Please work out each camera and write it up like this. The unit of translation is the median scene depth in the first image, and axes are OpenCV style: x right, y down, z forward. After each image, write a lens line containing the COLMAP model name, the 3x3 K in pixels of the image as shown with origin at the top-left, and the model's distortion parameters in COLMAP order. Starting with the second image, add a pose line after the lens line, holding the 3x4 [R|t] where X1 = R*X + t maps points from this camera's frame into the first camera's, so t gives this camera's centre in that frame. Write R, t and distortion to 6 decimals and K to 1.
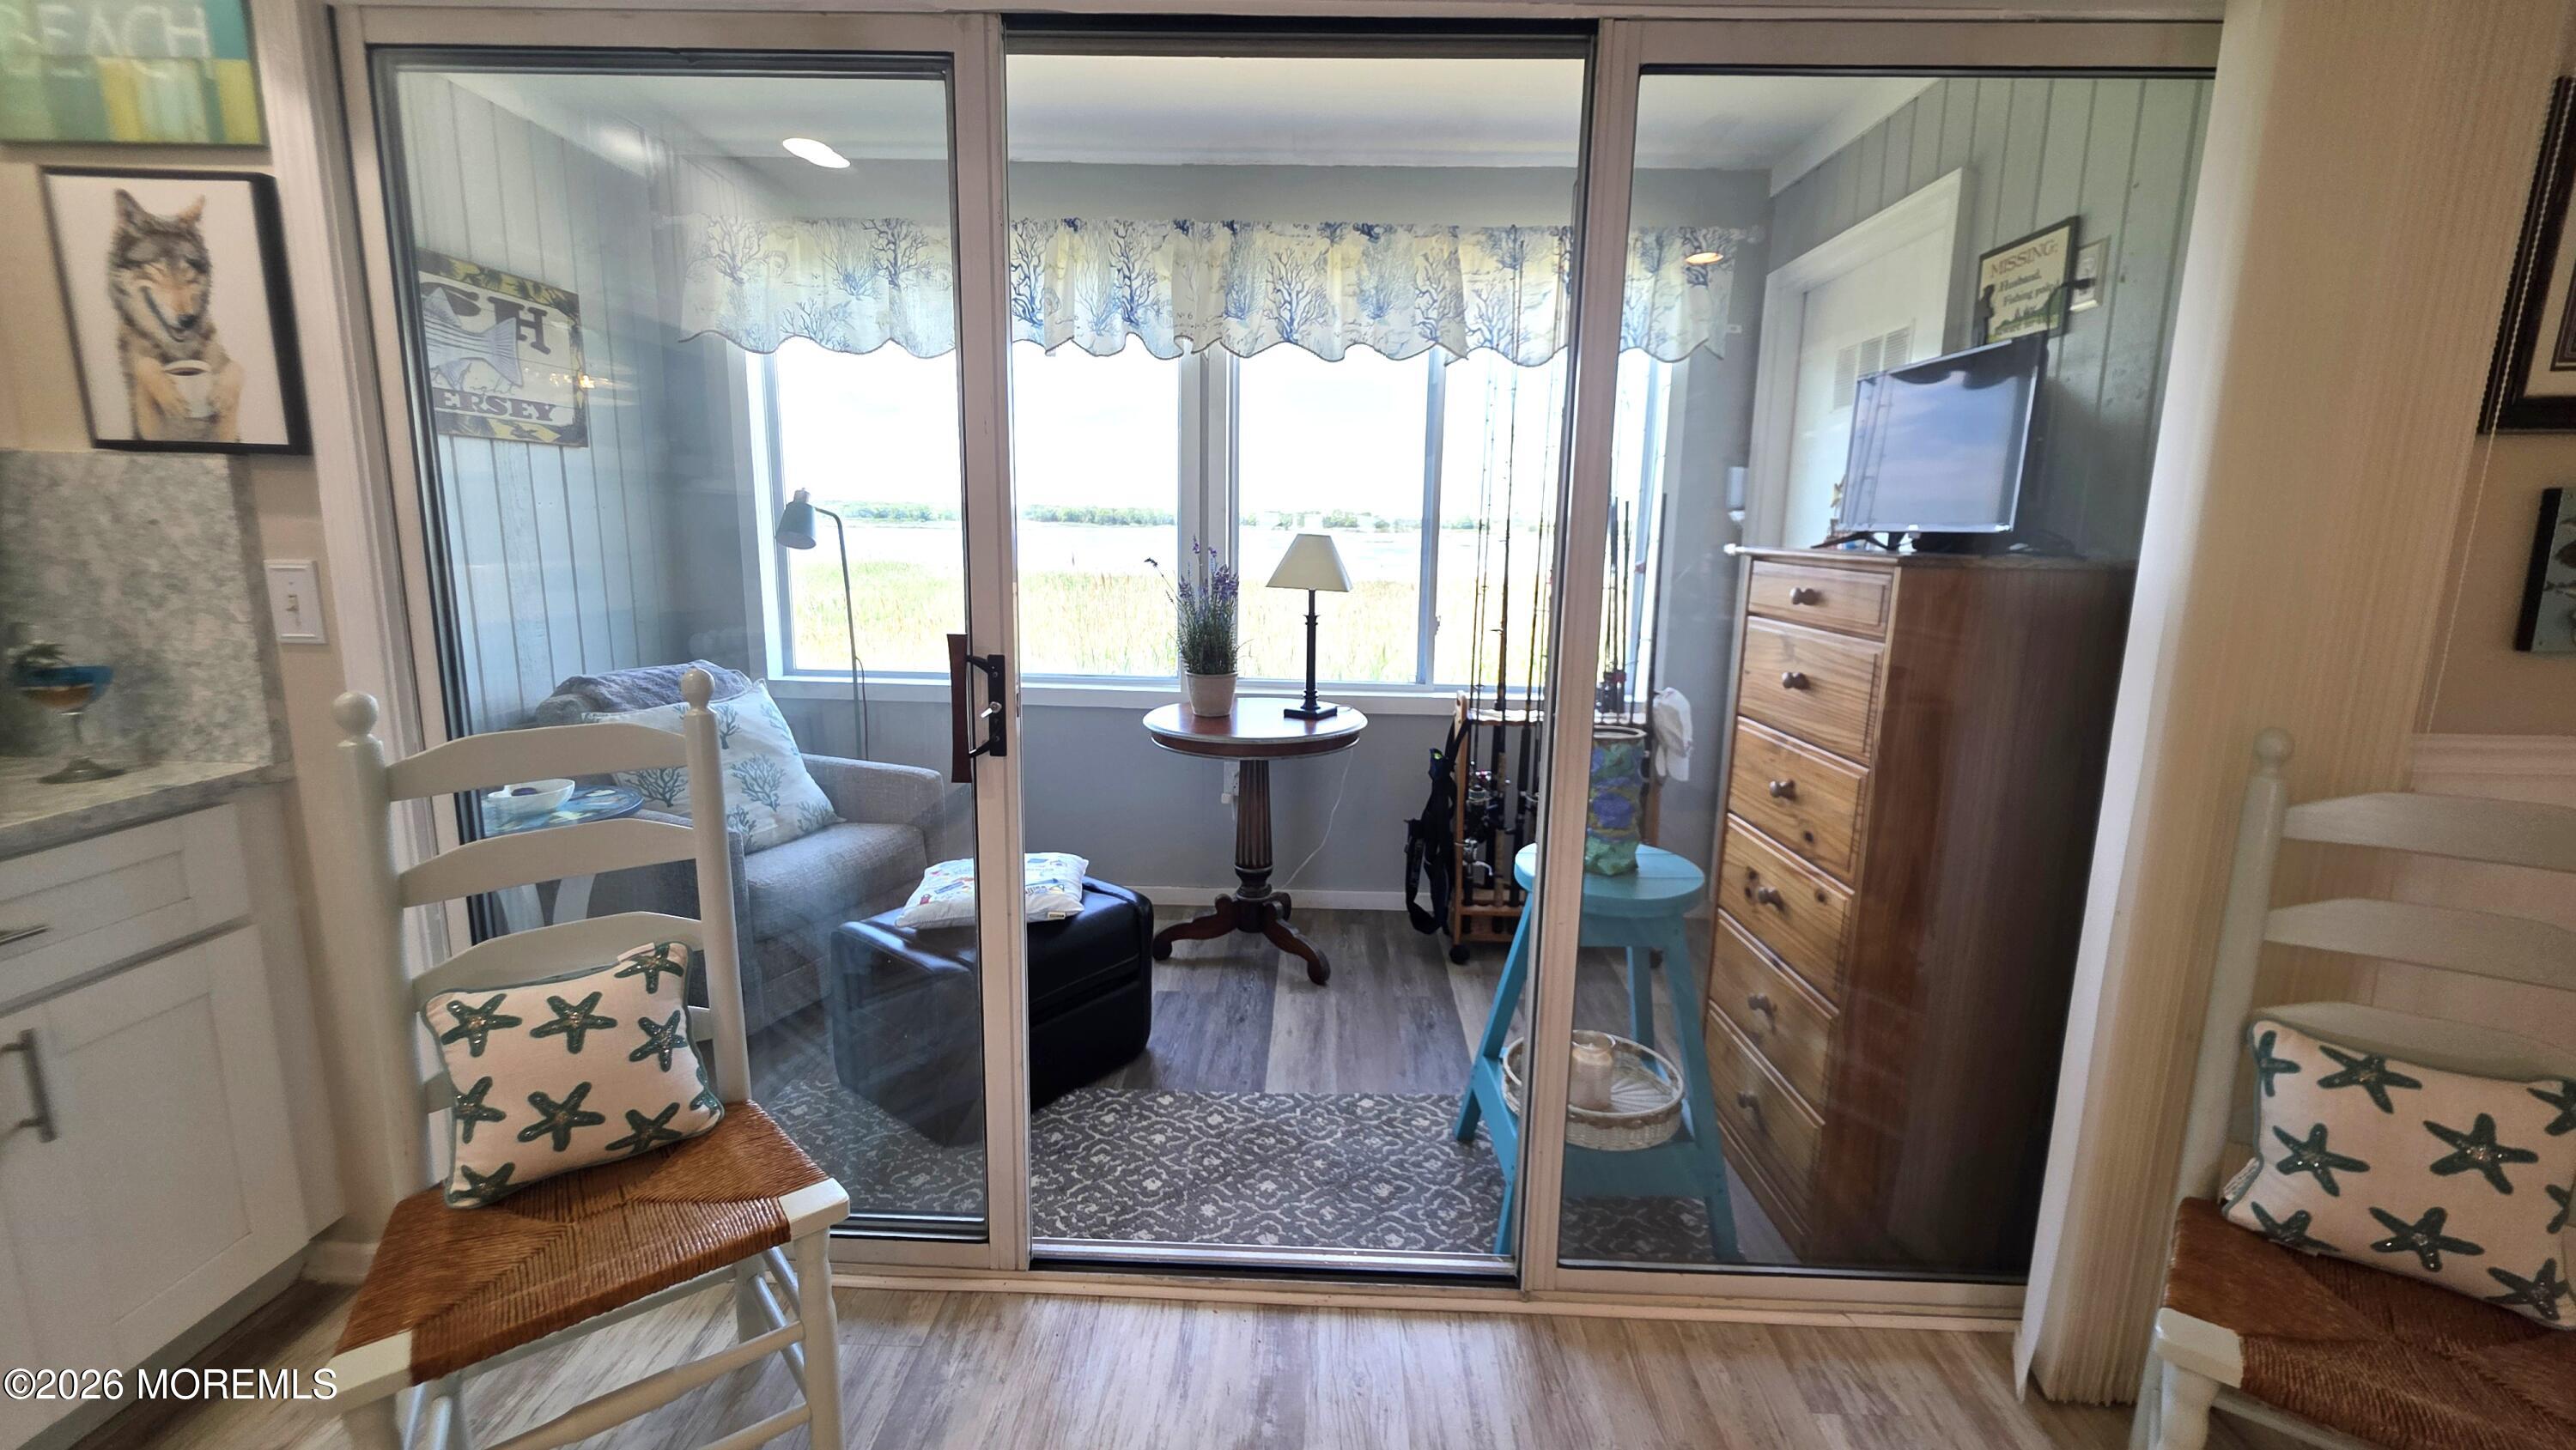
lens RADIAL K [[1034.1, 0, 1300.4], [0, 1034.1, 706.8], [0, 0, 1]] dist [-0.001016, 0.000659]
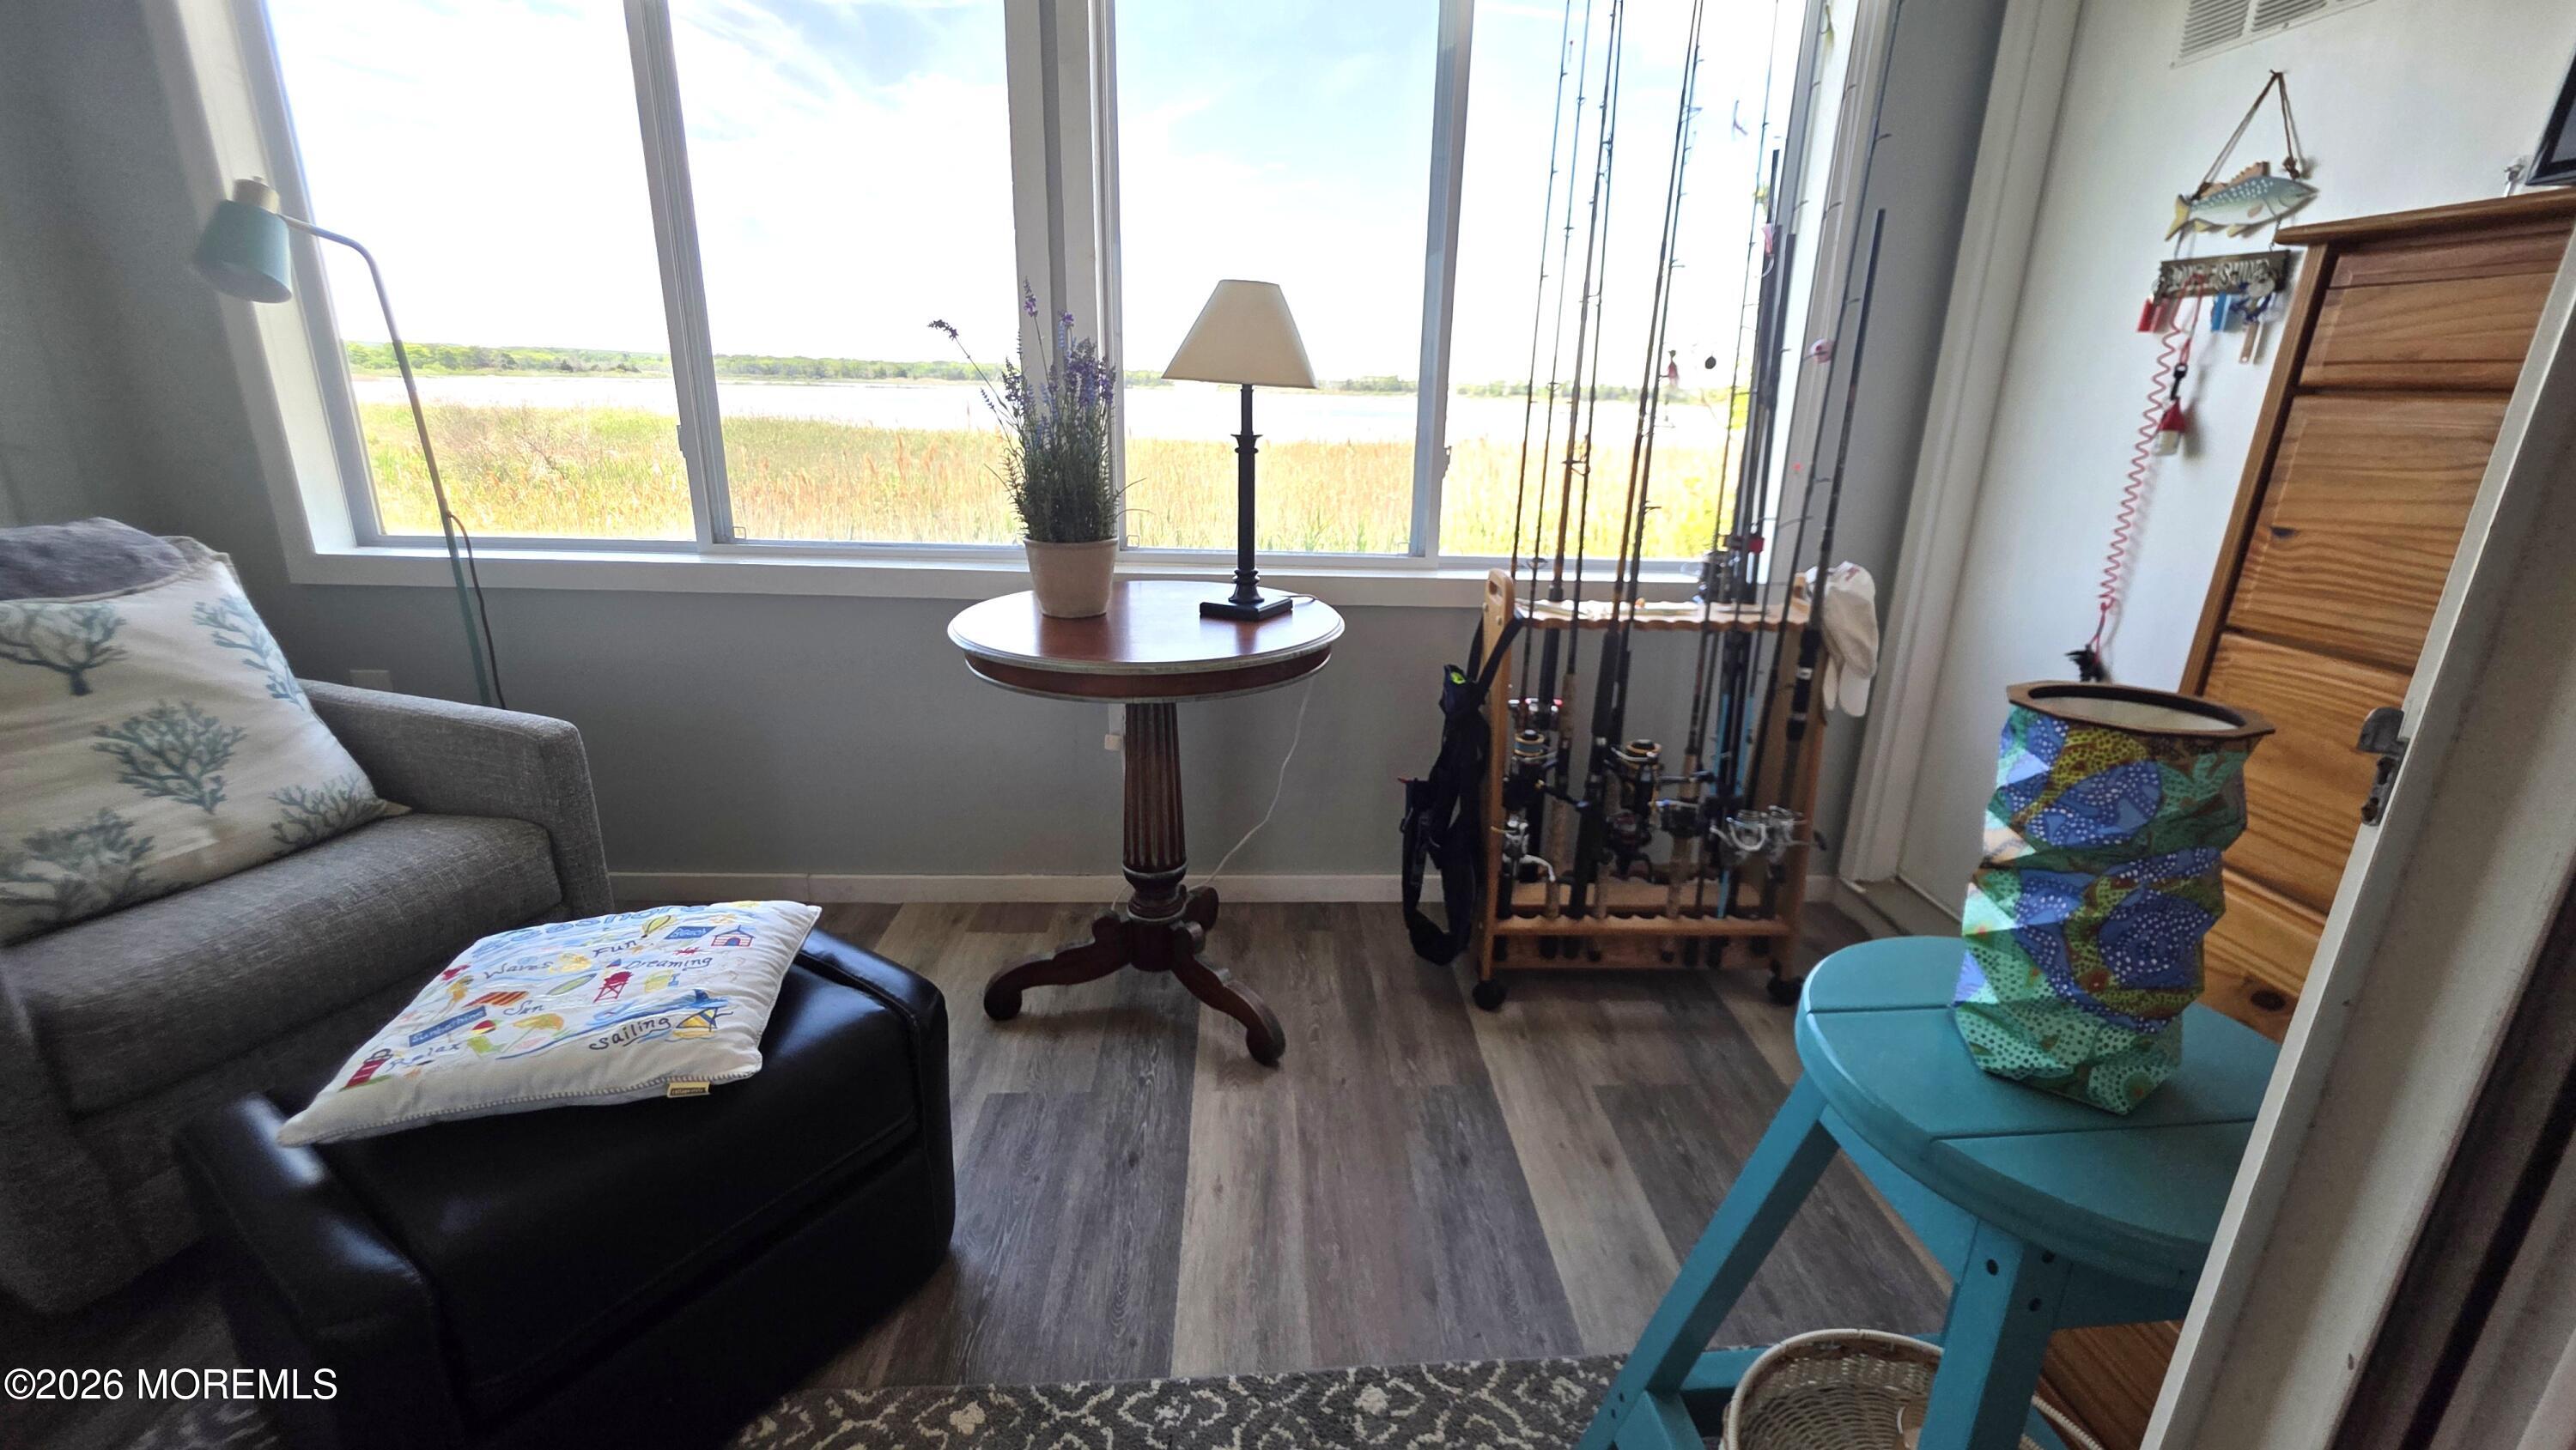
lens RADIAL K [[1034.1, 0, 1293.9], [0, 1034.1, 711.7], [0, 0, 1]] dist [-0.001016, 0.000659]
pose [[0.997825, -0.013517, 0.064521, -0.001999], [0.004975, 0.991403, 0.130748, -0.013435], [-0.065733, -0.130142, 0.989314, 0.455124]]
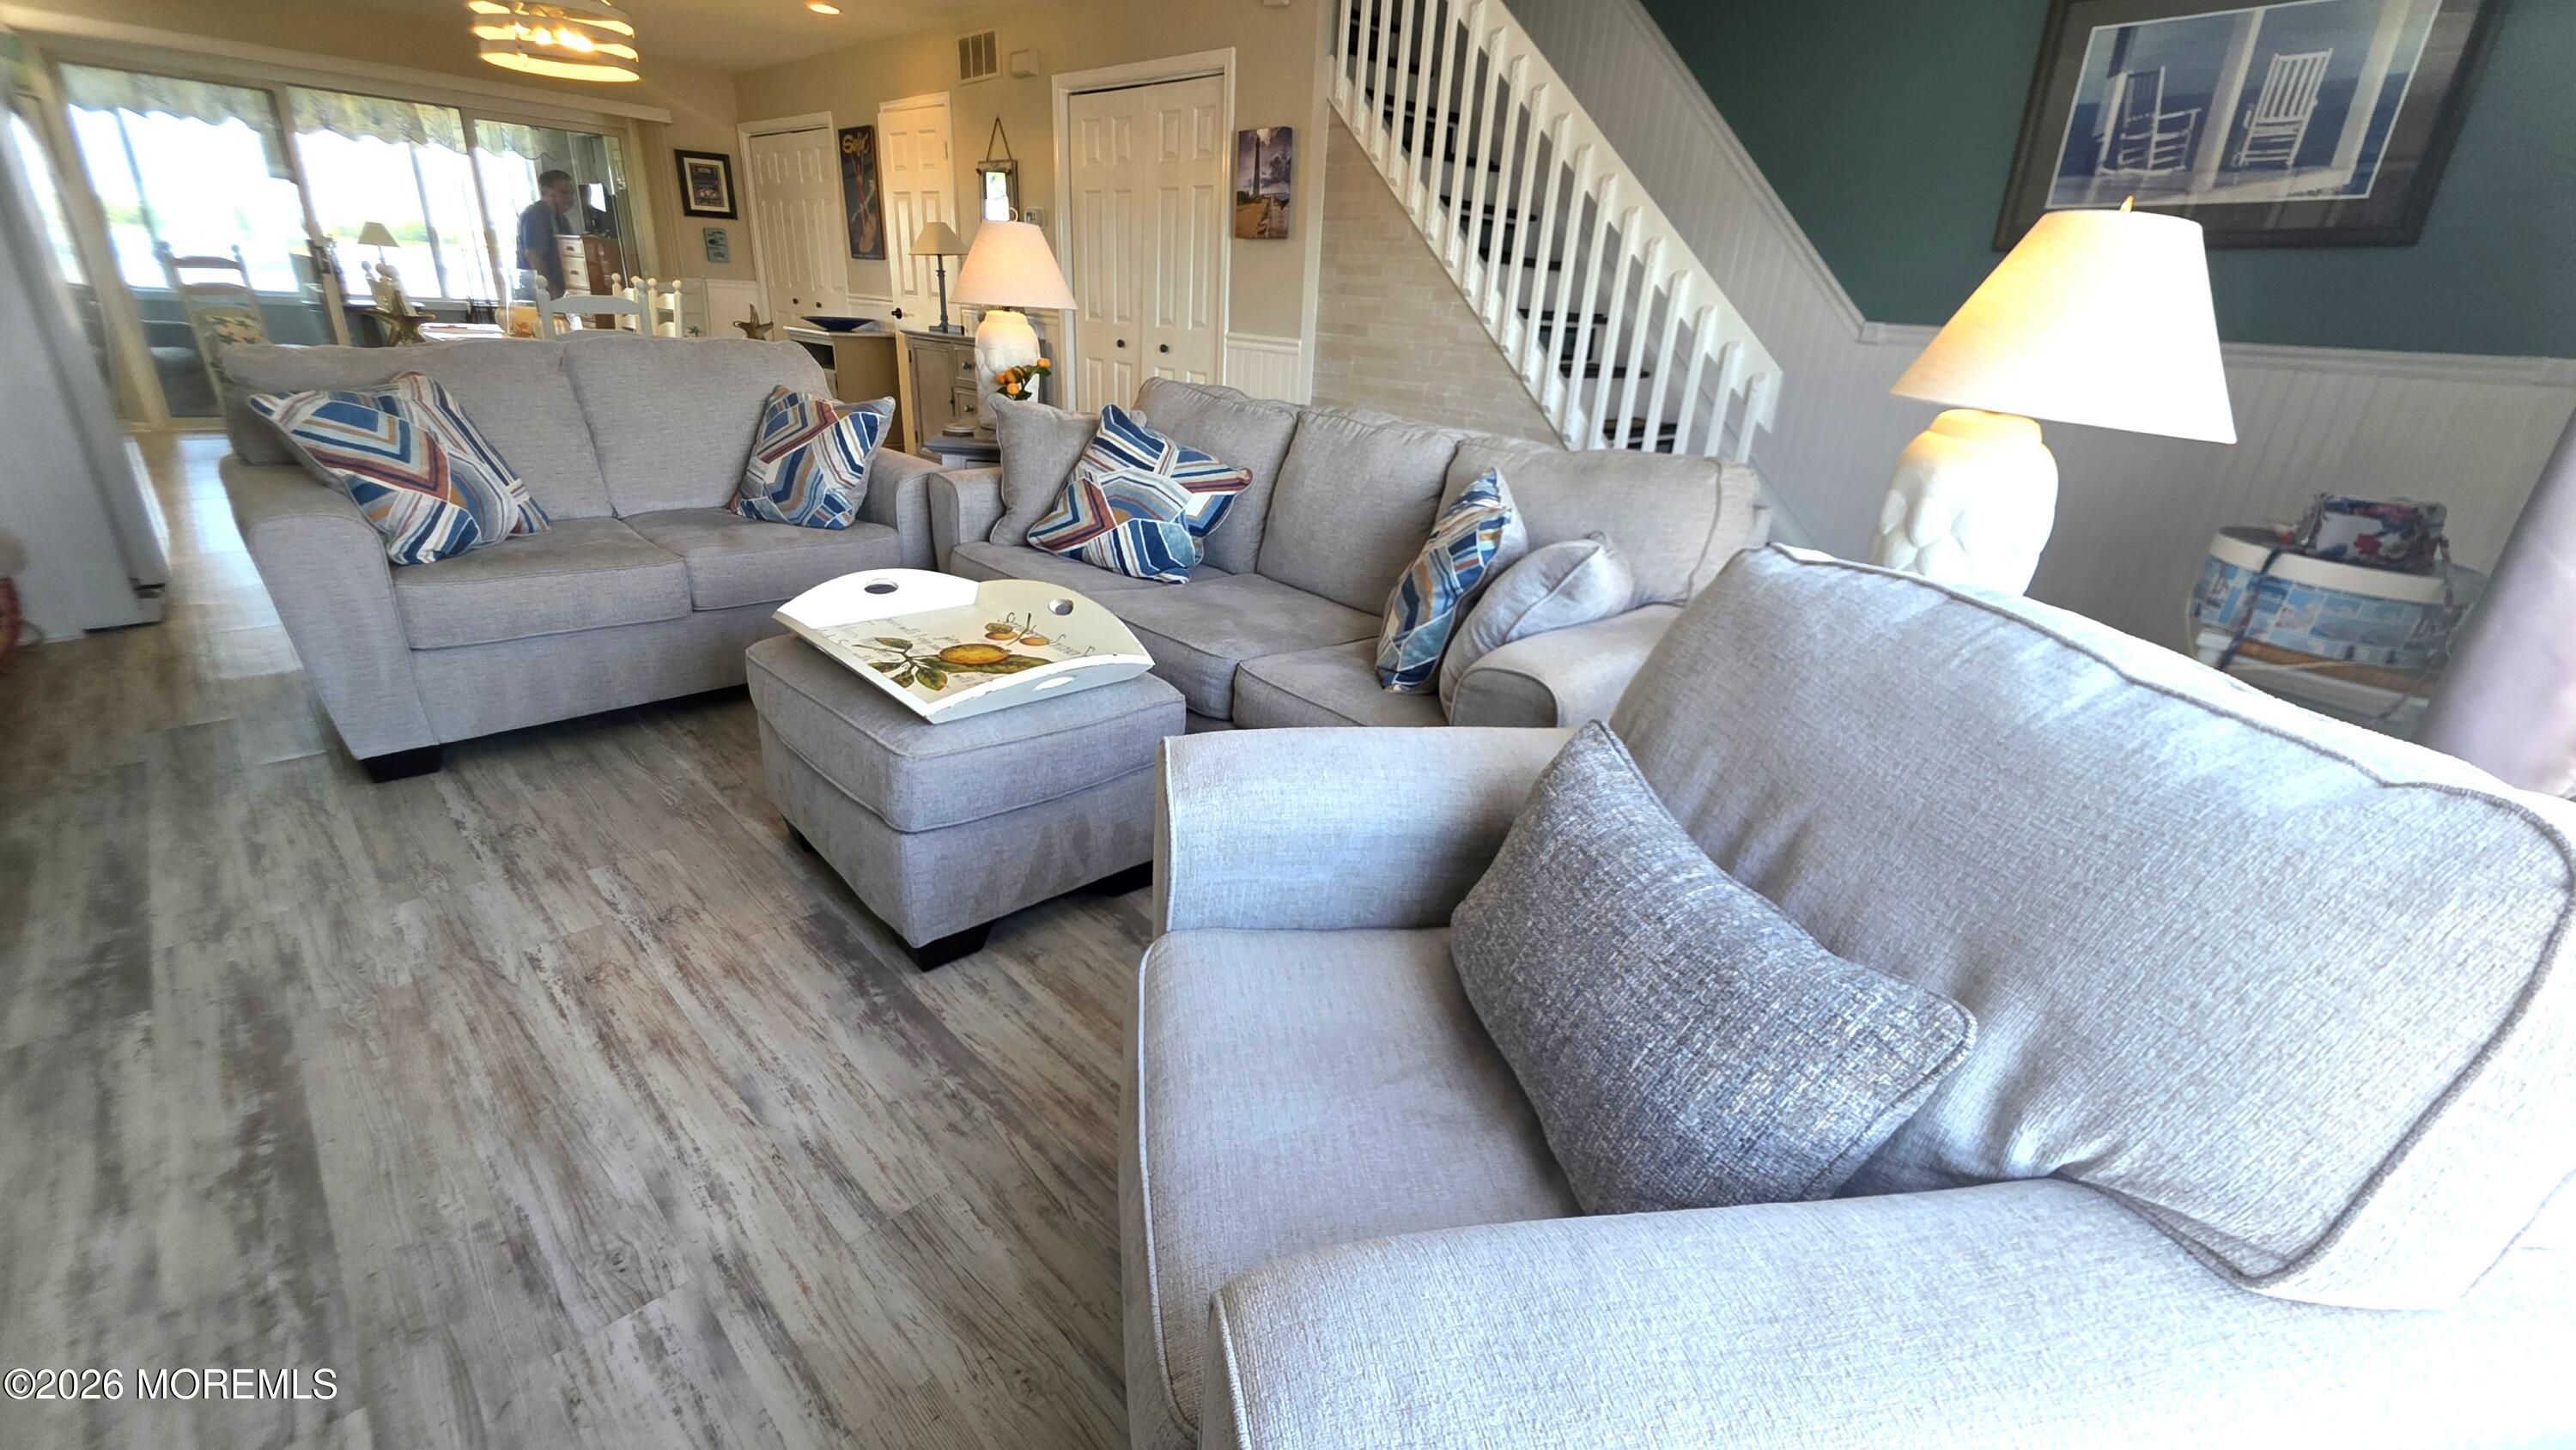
lens RADIAL K [[1034.1, 0, 1301.6], [0, 1034.1, 711.6], [0, 0, 1]] dist [-0.001016, 0.000659]
pose [[0.682872, -0.247940, 0.687176, -0.478142], [0.076626, 0.959765, 0.270147, 0.476047], [-0.726508, -0.131820, 0.674396, -2.519916]]
